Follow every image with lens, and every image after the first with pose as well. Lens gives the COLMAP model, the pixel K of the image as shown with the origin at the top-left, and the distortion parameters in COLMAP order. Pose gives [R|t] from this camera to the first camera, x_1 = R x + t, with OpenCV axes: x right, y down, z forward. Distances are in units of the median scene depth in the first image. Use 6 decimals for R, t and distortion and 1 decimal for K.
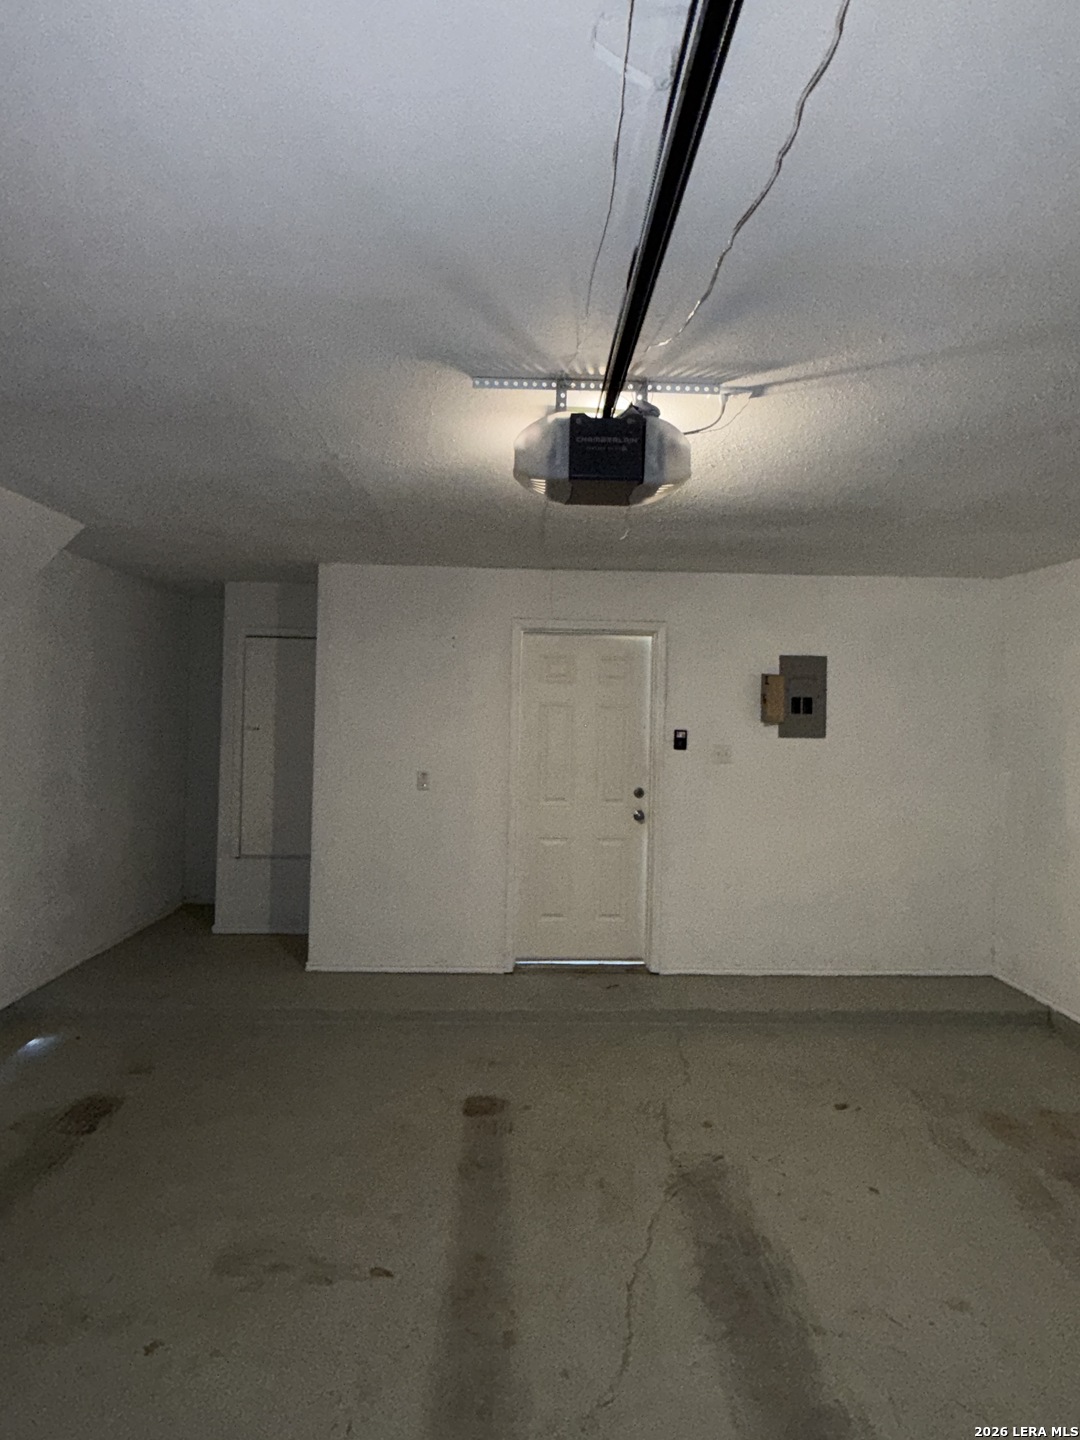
lens RADIAL K [[878.6, 0, 540.0], [0, 878.6, 720.0], [0, 0, 1]] dist [-0.001238, -0.000082]
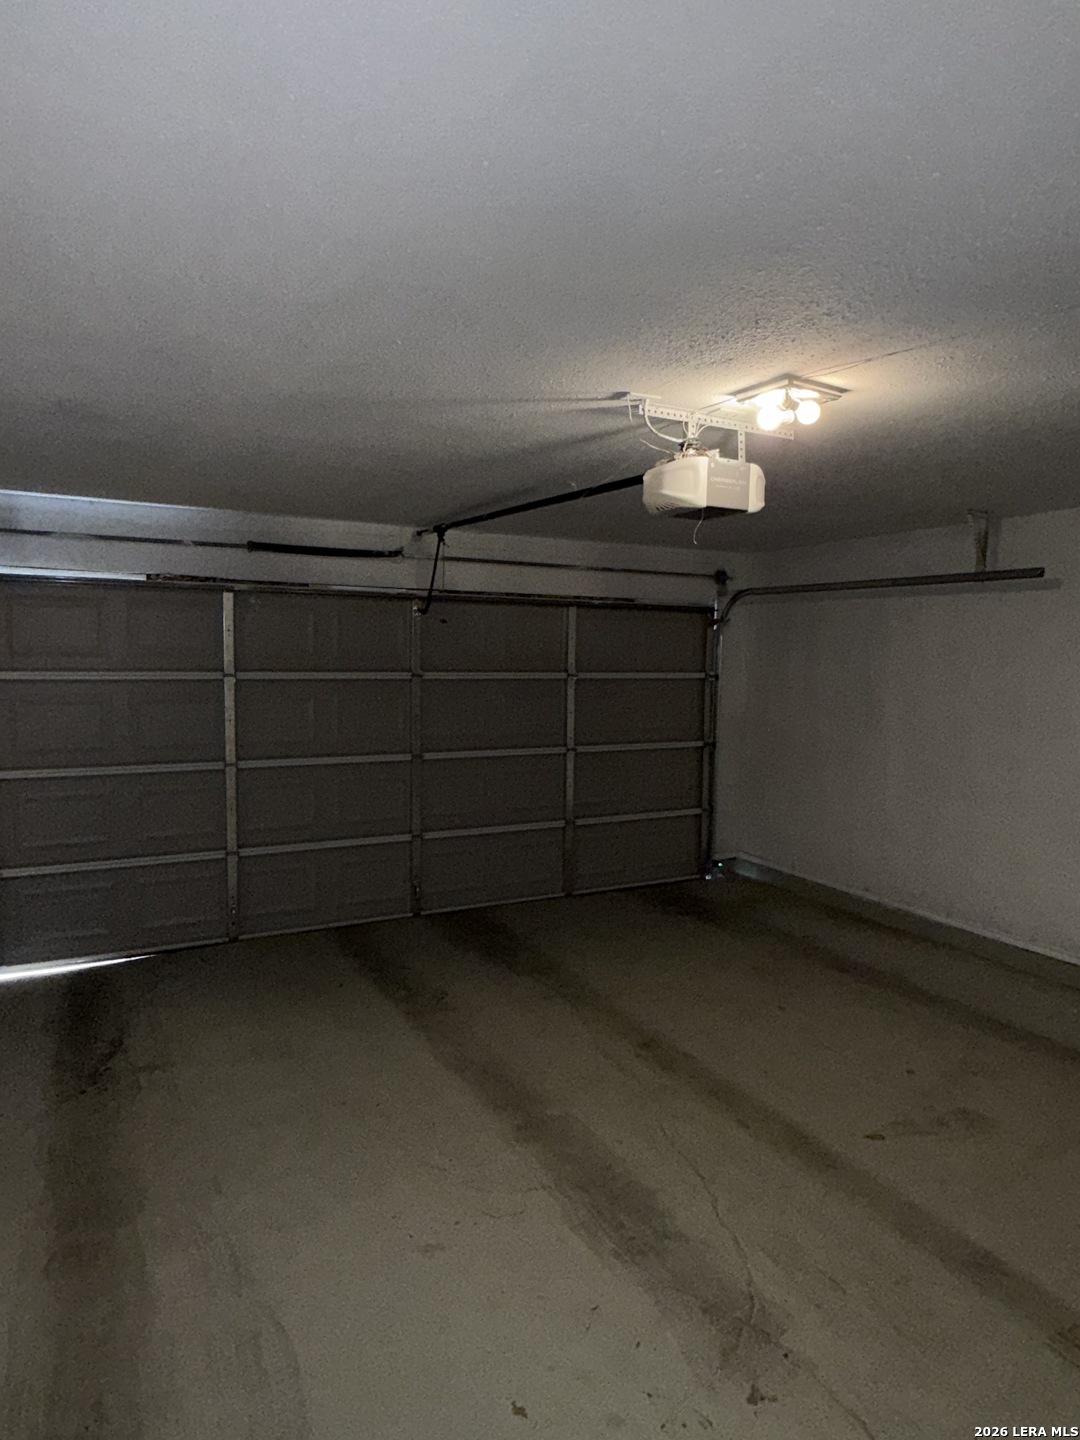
lens RADIAL K [[878.6, 0, 540.0], [0, 878.6, 720.0], [0, 0, 1]] dist [-0.001238, -0.000082]
pose [[-0.895037, -0.003034, -0.445981, 0.739904], [-0.046572, 0.995146, 0.086695, -0.030001], [0.443553, 0.098365, -0.890834, 1.722358]]
